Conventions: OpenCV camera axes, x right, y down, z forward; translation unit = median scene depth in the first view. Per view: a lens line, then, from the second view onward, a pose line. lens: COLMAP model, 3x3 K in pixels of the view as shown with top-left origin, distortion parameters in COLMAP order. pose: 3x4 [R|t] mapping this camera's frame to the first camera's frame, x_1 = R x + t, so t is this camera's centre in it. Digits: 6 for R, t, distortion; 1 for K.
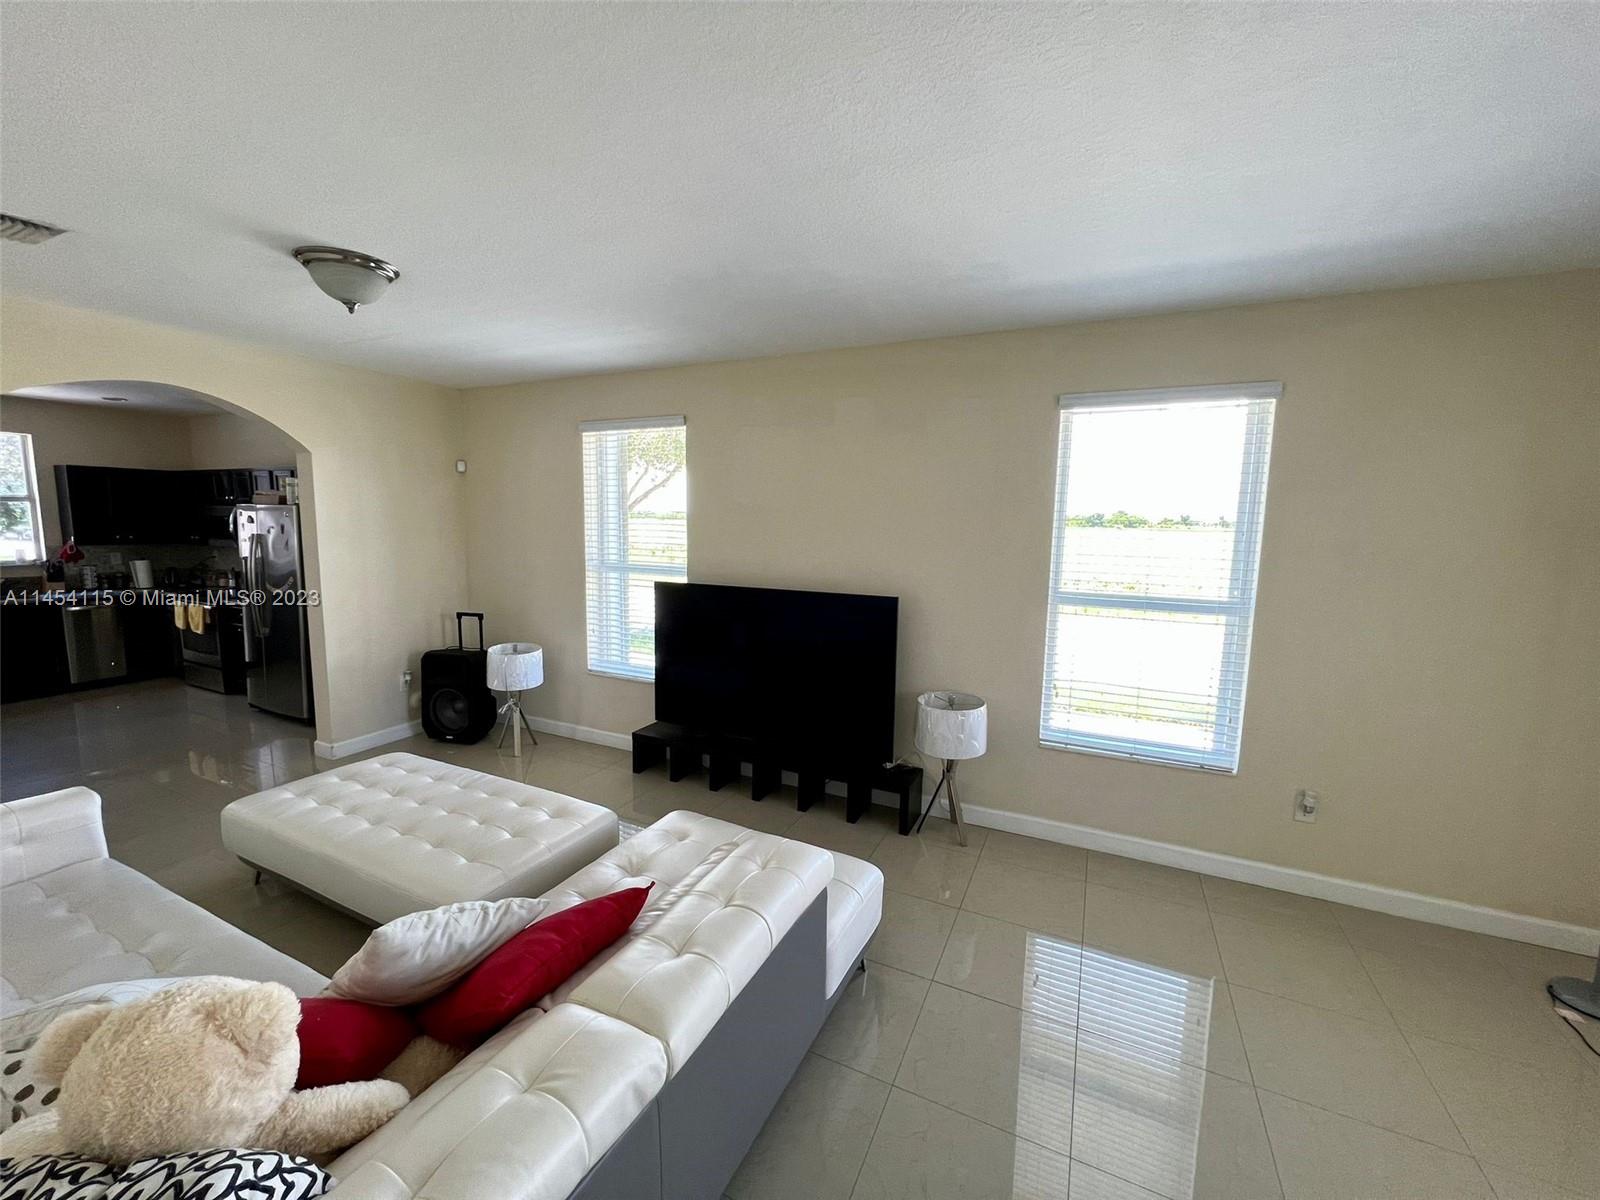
lens RADIAL K [[639.6, 0, 796.0], [0, 639.6, 594.9], [0, 0, 1]] dist [-0.003607, 0.001099]
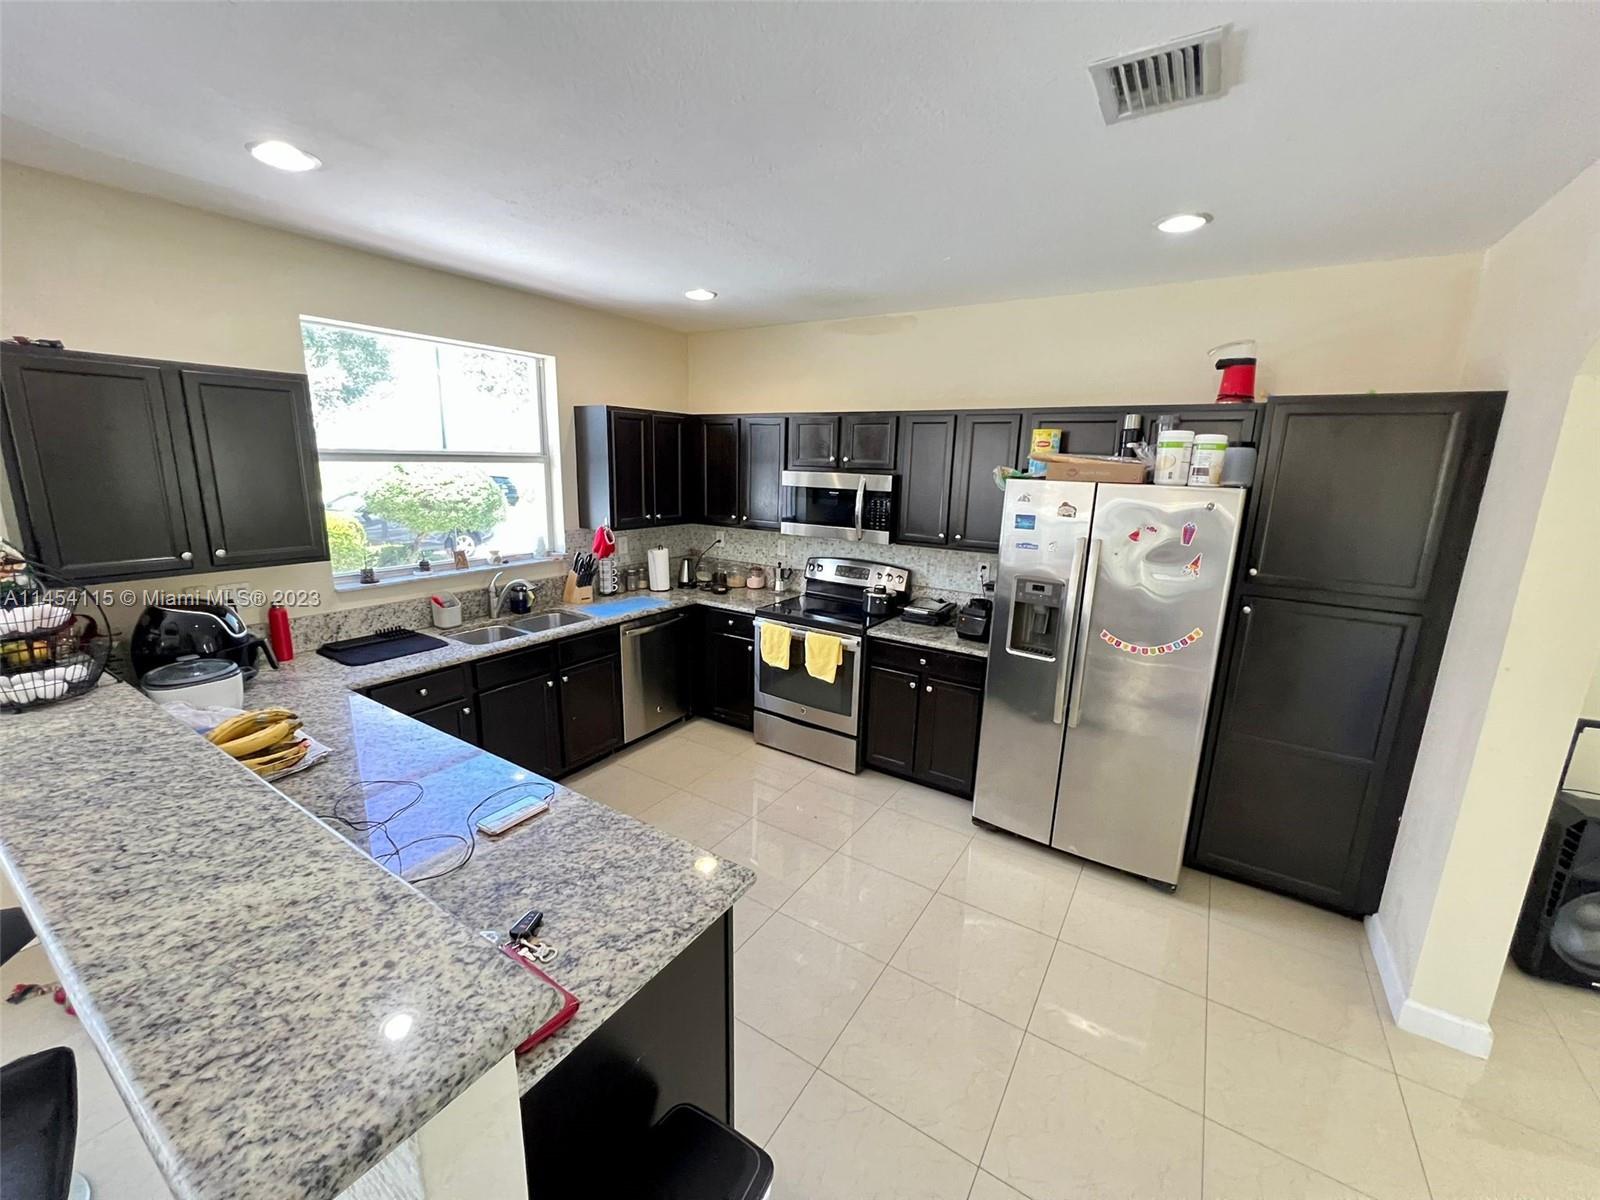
lens RADIAL K [[639.6, 0, 798.5], [0, 639.6, 596.0], [0, 0, 1]] dist [-0.003607, 0.001099]
pose [[0.991788, 0.035231, -0.122942, -0.841709], [-0.023592, 0.995210, 0.094875, -0.077050], [0.125696, -0.091196, 0.987868, 0.365584]]
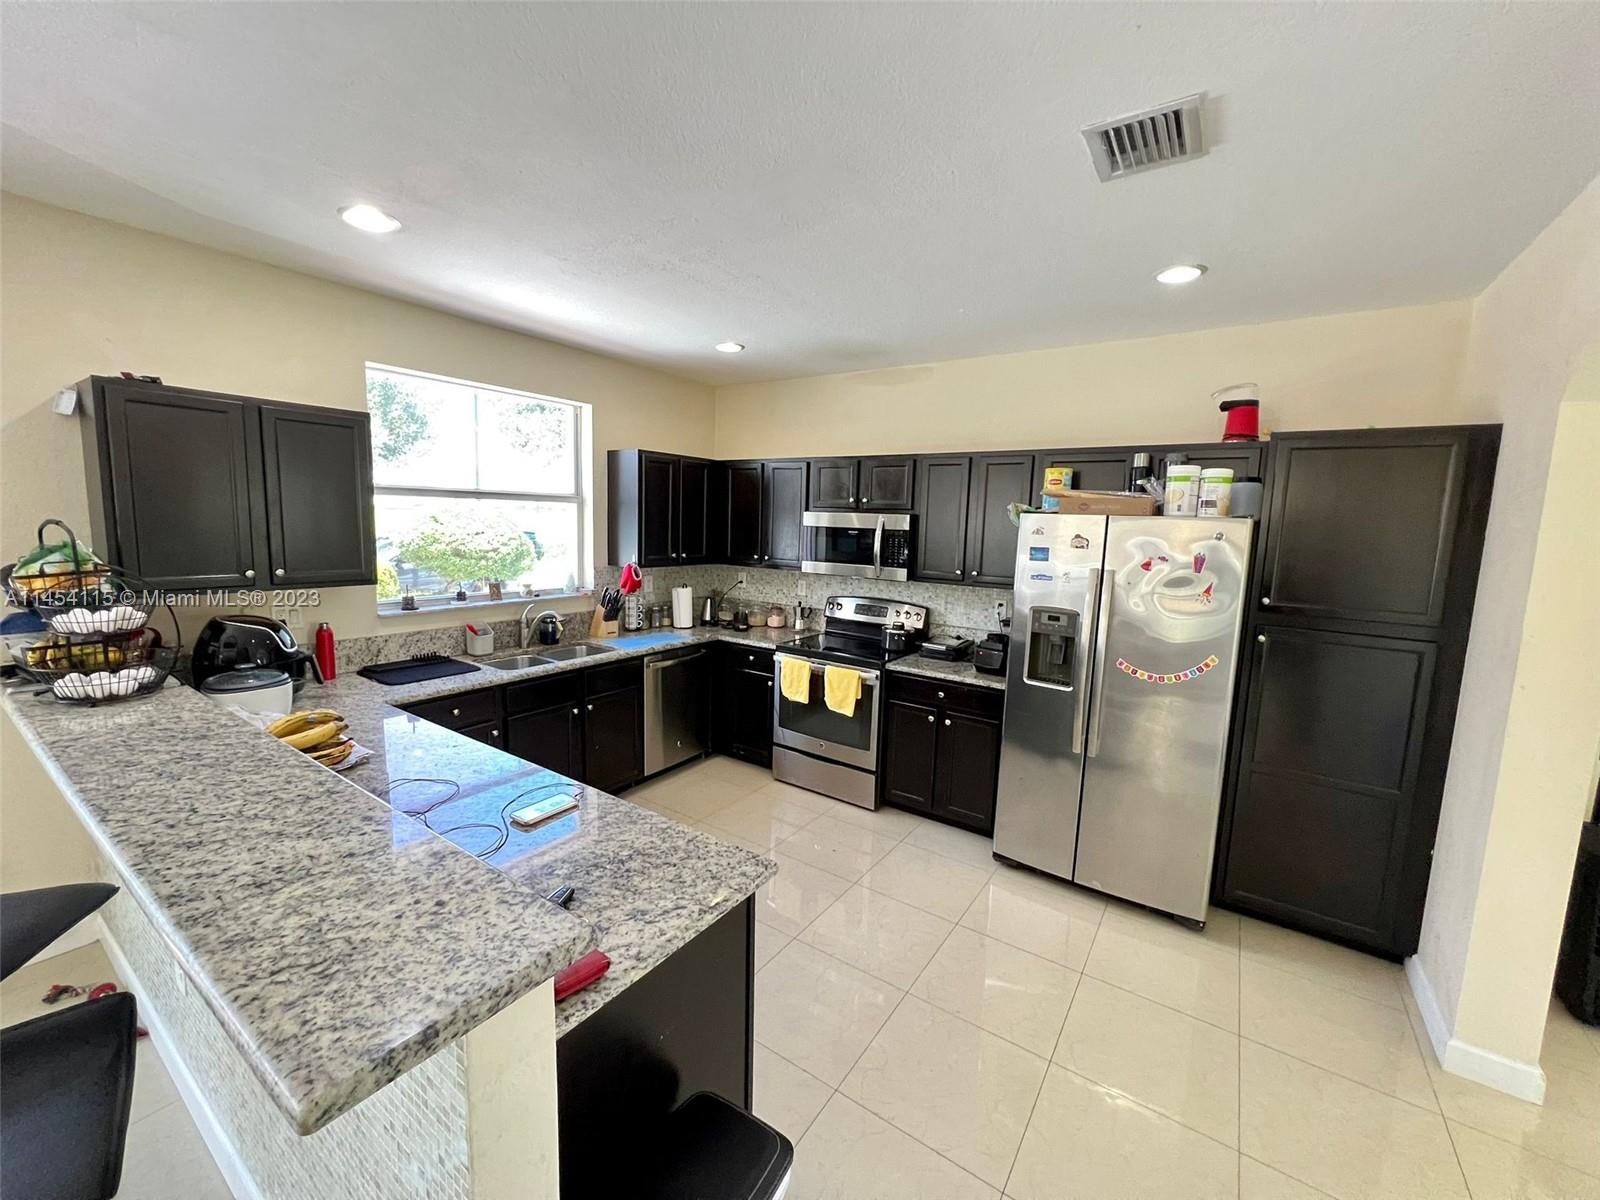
lens RADIAL K [[639.6, 0, 798.4], [0, 639.6, 595.8], [0, 0, 1]] dist [-0.003607, 0.001099]
pose [[0.987565, 0.032192, -0.153878, -0.841005], [-0.031956, 0.999481, 0.004008, -0.055334], [0.153927, 0.000960, 0.988082, 0.348387]]
